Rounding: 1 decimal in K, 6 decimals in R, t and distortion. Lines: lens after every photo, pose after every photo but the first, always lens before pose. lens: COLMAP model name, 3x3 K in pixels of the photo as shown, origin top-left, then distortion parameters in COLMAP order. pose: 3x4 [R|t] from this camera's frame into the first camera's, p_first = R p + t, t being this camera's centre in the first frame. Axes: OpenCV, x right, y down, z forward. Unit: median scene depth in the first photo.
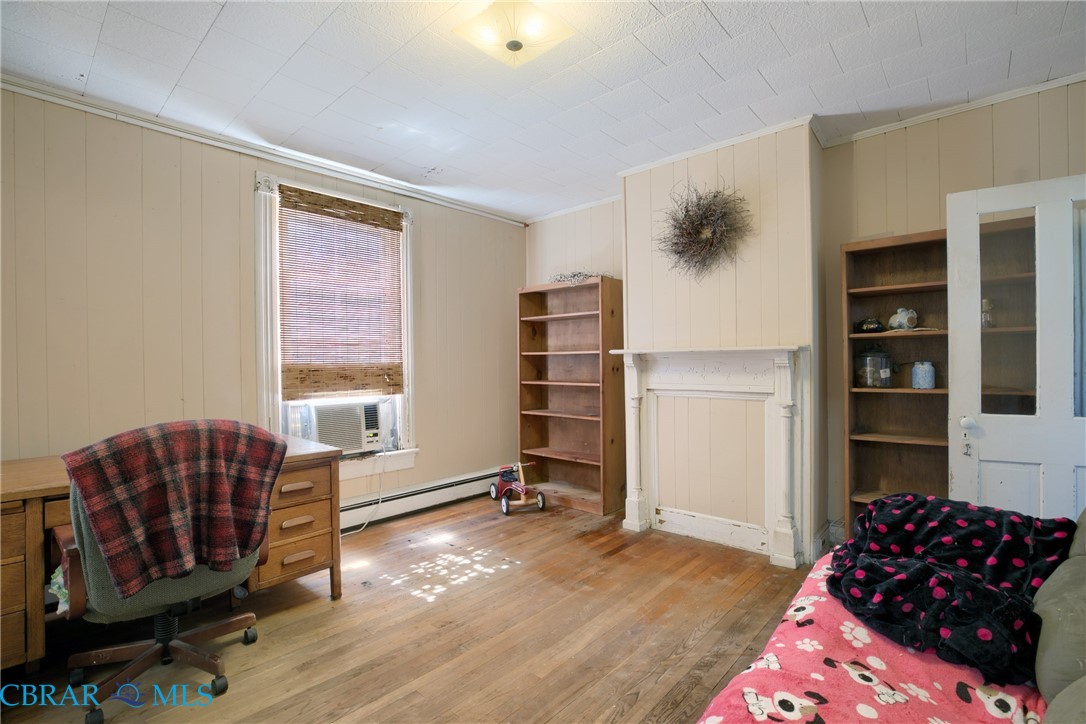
lens RADIAL K [[490.2, 0, 546.1], [0, 490.2, 363.4], [0, 0, 1]] dist [-0.036516, -0.000129]
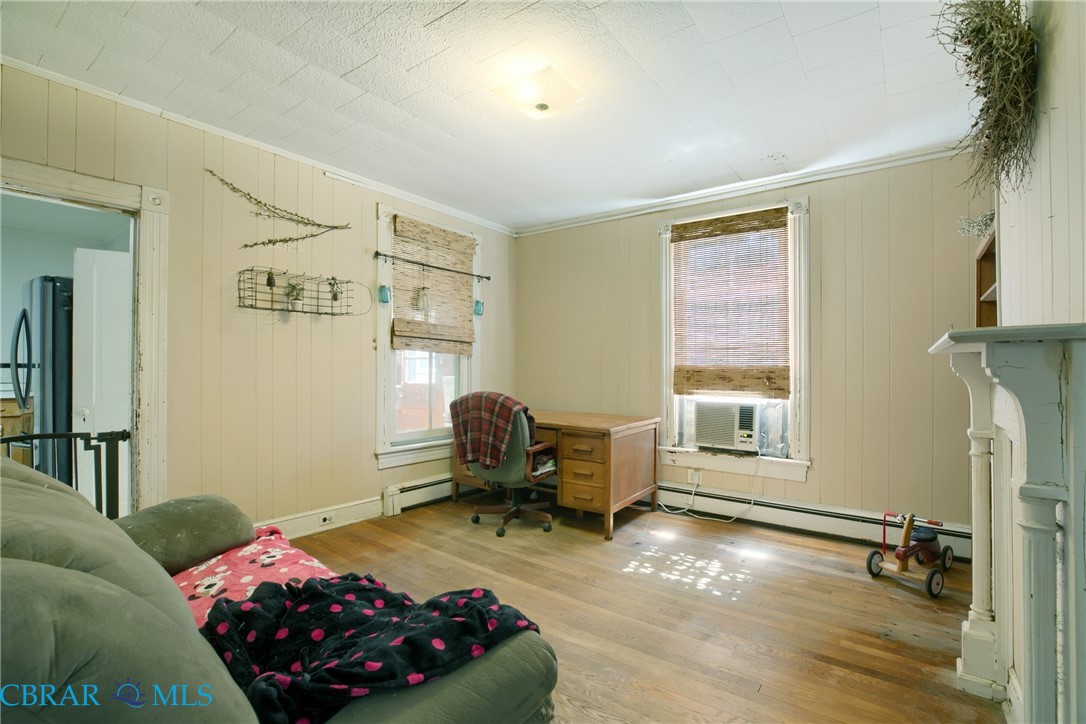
lens RADIAL K [[490.2, 0, 547.7], [0, 490.2, 360.1], [0, 0, 1]] dist [-0.036516, -0.000129]
pose [[0.104646, -0.001300, -0.994509, 0.665550], [-0.009897, 0.999948, -0.002348, -0.006326], [0.994460, 0.010089, 0.104627, 0.508653]]
